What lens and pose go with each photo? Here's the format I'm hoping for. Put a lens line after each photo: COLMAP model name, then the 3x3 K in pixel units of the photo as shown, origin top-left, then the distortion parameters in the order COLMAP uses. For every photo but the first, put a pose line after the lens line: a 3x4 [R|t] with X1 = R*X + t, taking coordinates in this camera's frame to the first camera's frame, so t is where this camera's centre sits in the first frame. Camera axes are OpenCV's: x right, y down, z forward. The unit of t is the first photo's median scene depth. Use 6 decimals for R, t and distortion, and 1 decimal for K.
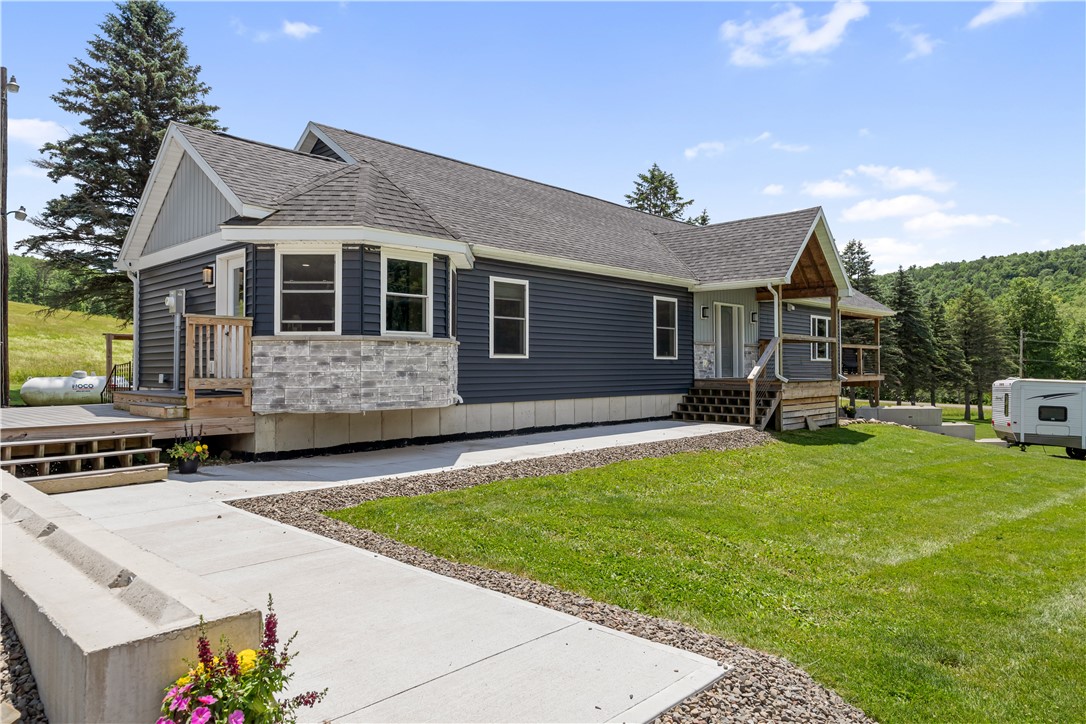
lens RADIAL K [[698.5, 0, 547.8], [0, 698.5, 359.3], [0, 0, 1]] dist [-0.006532, -0.001414]
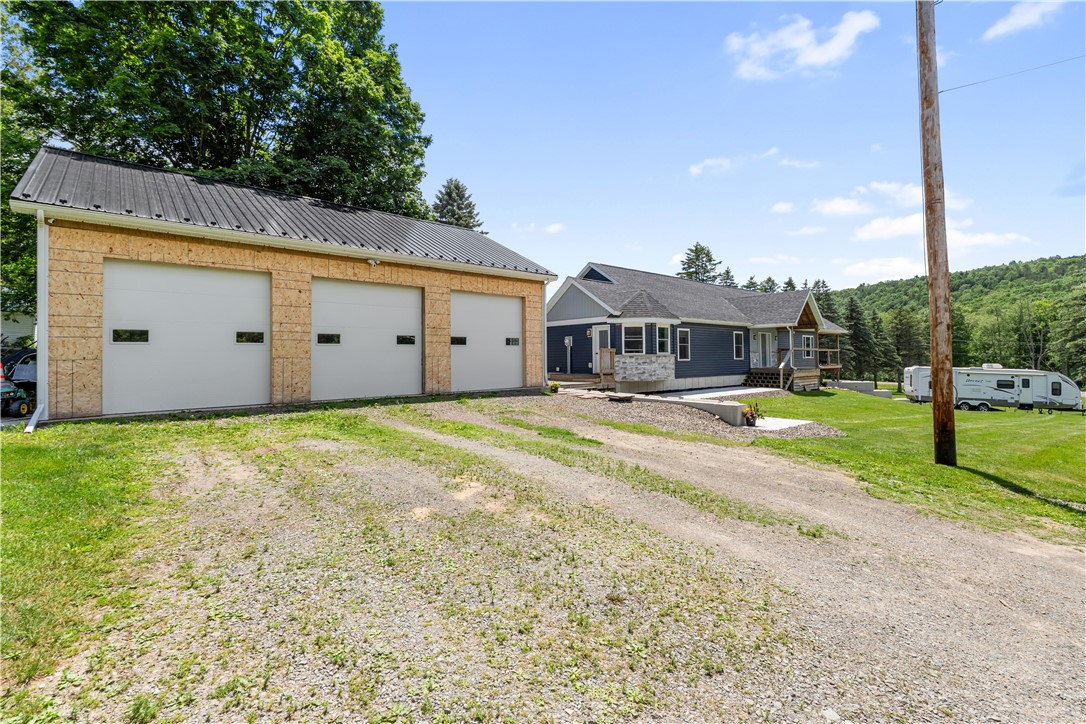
lens RADIAL K [[481.0, 0, 544.8], [0, 481.0, 346.7], [0, 0, 1]] dist [-0.001961, -0.000215]
pose [[0.994707, -0.007835, -0.102457, -0.221007], [0.006603, 0.999902, -0.012361, -0.019548], [0.102544, 0.011619, 0.994661, -0.454495]]
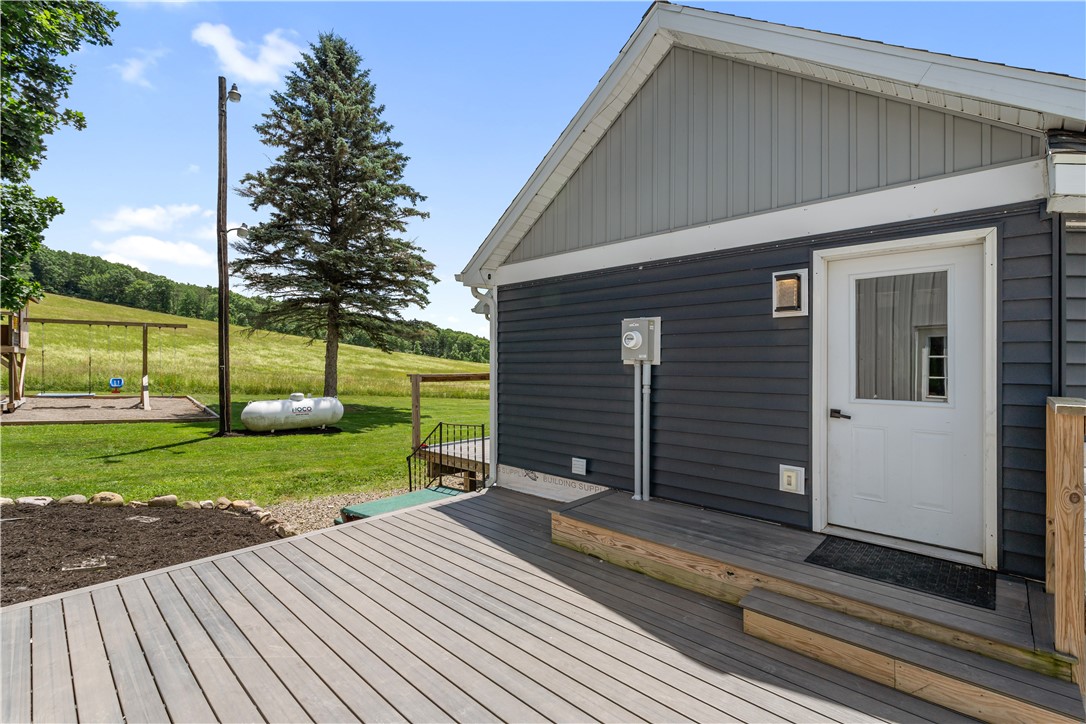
lens RADIAL K [[481.0, 0, 537.9], [0, 481.0, 364.6], [0, 0, 1]] dist [-0.001961, -0.000215]
pose [[0.999854, 0.008291, -0.014923, -0.312196], [-0.008105, 0.999889, 0.012501, -0.034646], [0.015025, -0.012378, 0.999810, 0.315131]]
